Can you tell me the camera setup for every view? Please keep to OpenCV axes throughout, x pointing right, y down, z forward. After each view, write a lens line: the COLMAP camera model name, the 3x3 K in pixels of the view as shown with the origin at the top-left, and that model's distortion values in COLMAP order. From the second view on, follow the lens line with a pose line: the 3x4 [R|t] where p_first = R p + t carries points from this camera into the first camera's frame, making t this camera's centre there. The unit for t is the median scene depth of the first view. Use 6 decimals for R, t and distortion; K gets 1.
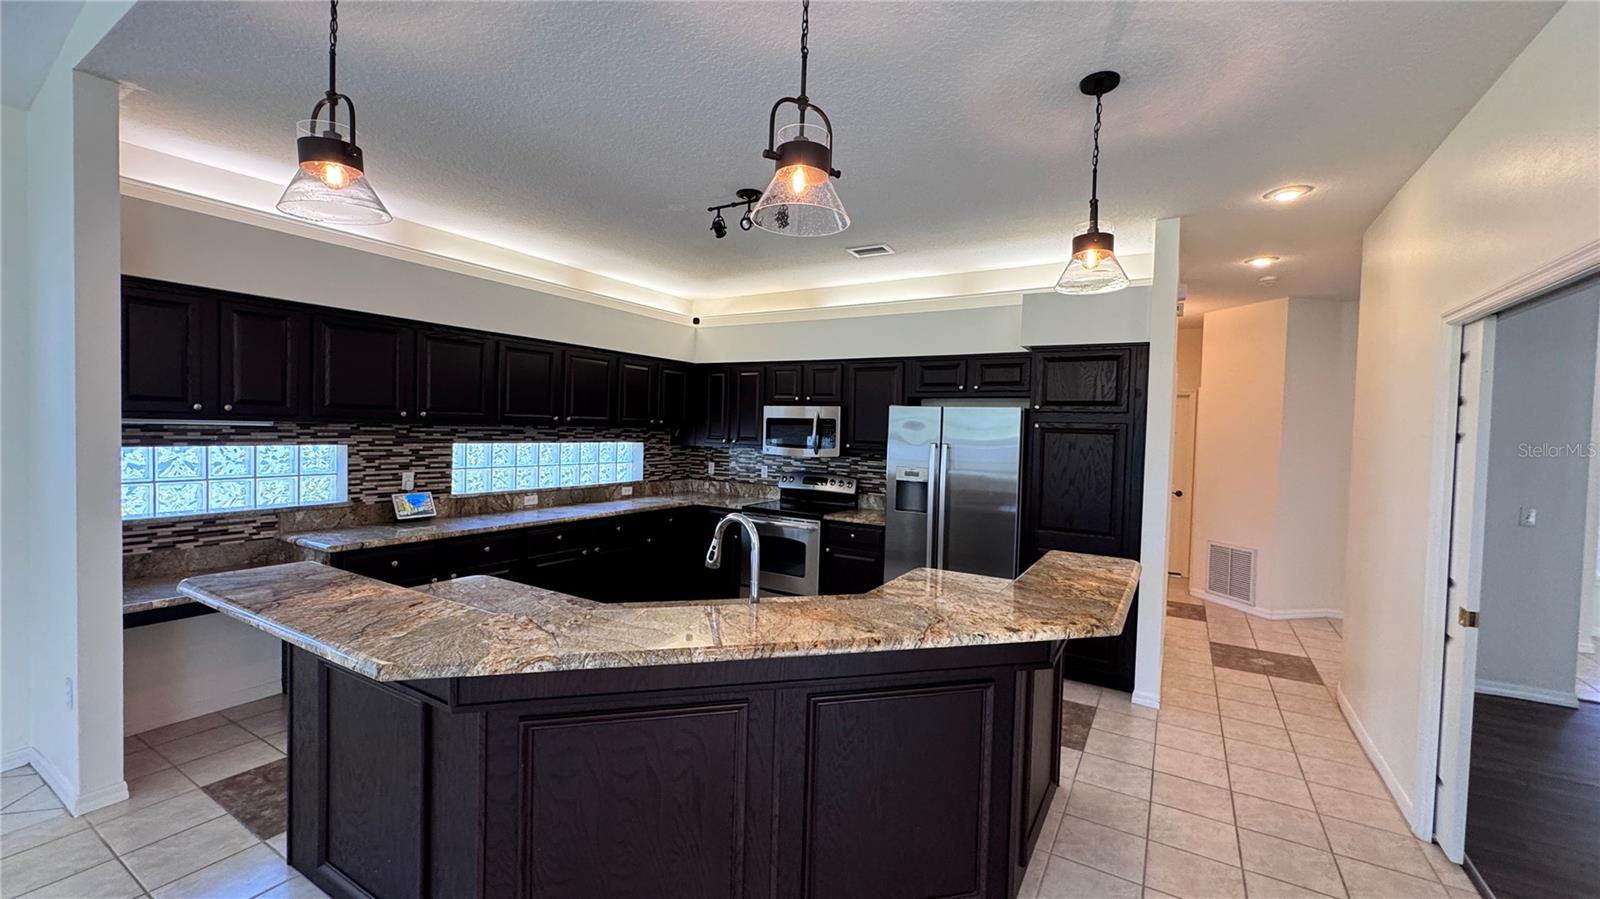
lens RADIAL K [[643.0, 0, 800.0], [0, 643.0, 449.5], [0, 0, 1]] dist [-0.003952, -0.000364]
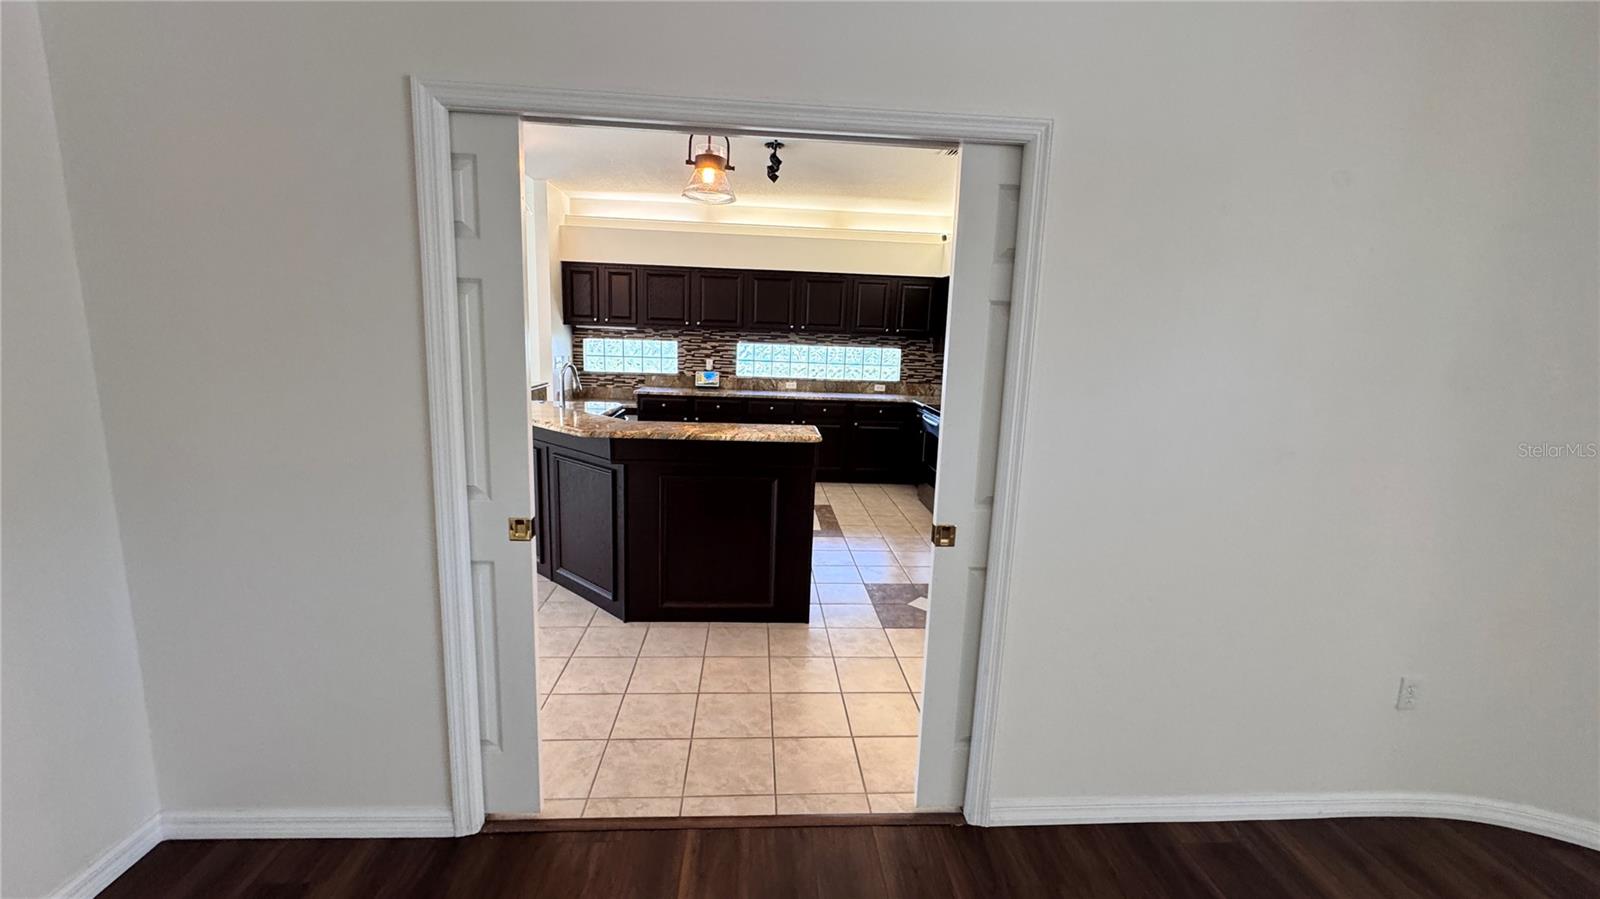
lens RADIAL K [[641.5, 0, 800.0], [0, 641.5, 449.5], [0, 0, 1]] dist [-0.000274, -0.000104]
pose [[0.566096, 0.137434, -0.812802, 0.768840], [-0.047442, 0.989802, 0.134320, 0.026892], [0.822973, -0.037477, 0.566843, 0.196098]]
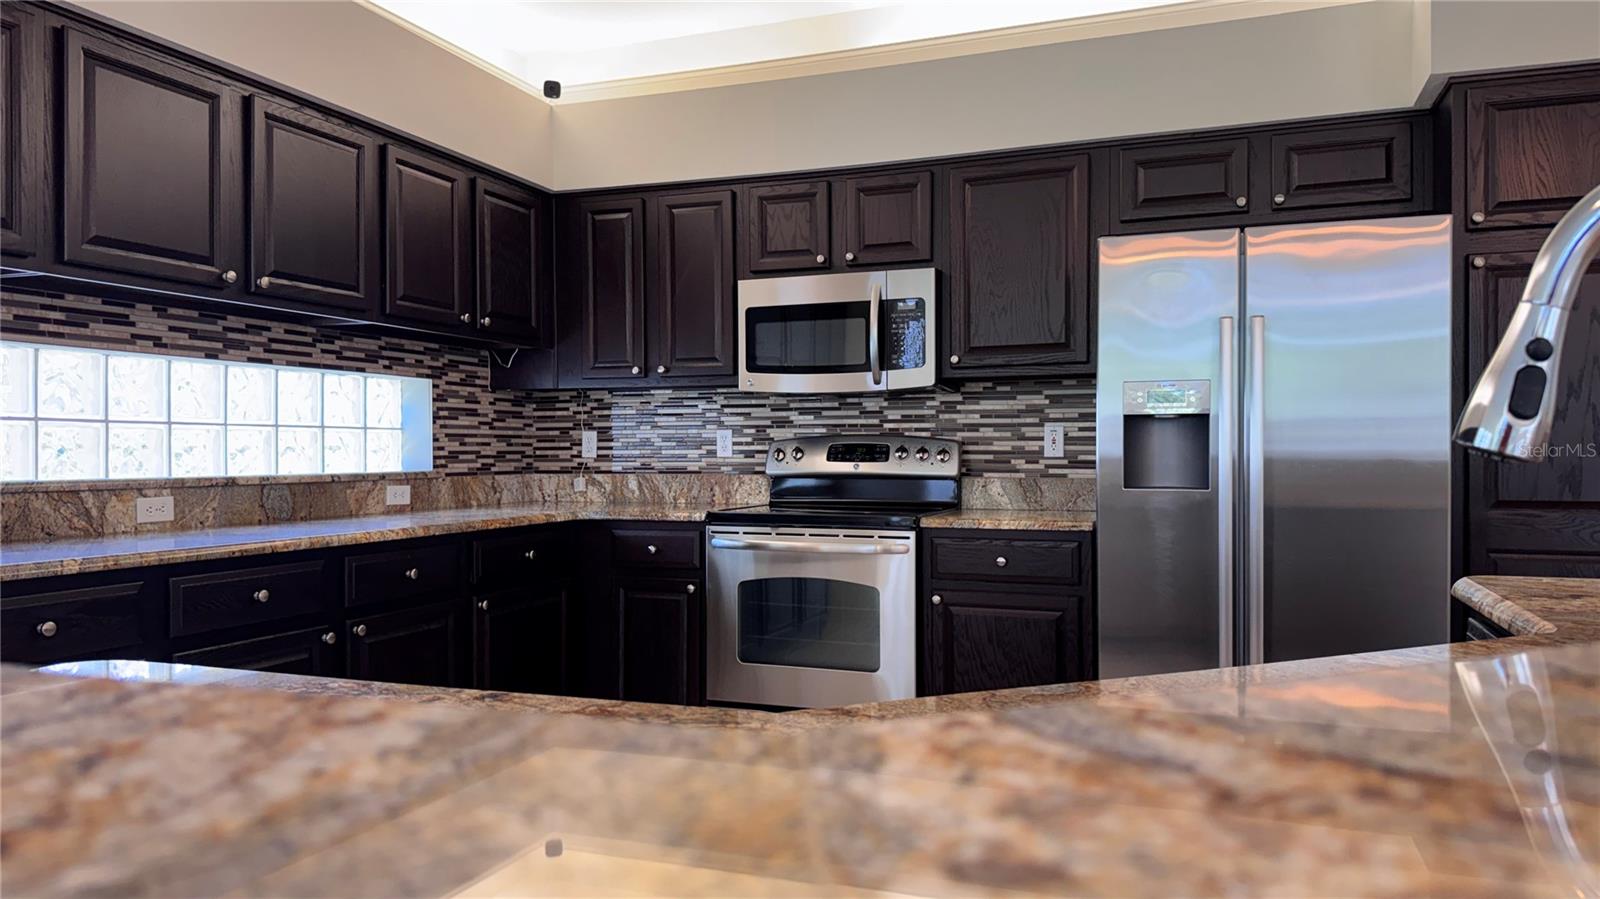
lens RADIAL K [[1124.7, 0, 800.0], [0, 1124.7, 449.5], [0, 0, 1]] dist [0.110684, -0.167013]
pose [[0.983024, -0.030387, 0.180943, -0.173612], [0.036373, 0.998892, -0.029859, 0.076920], [-0.179835, 0.035933, 0.983040, 0.292005]]
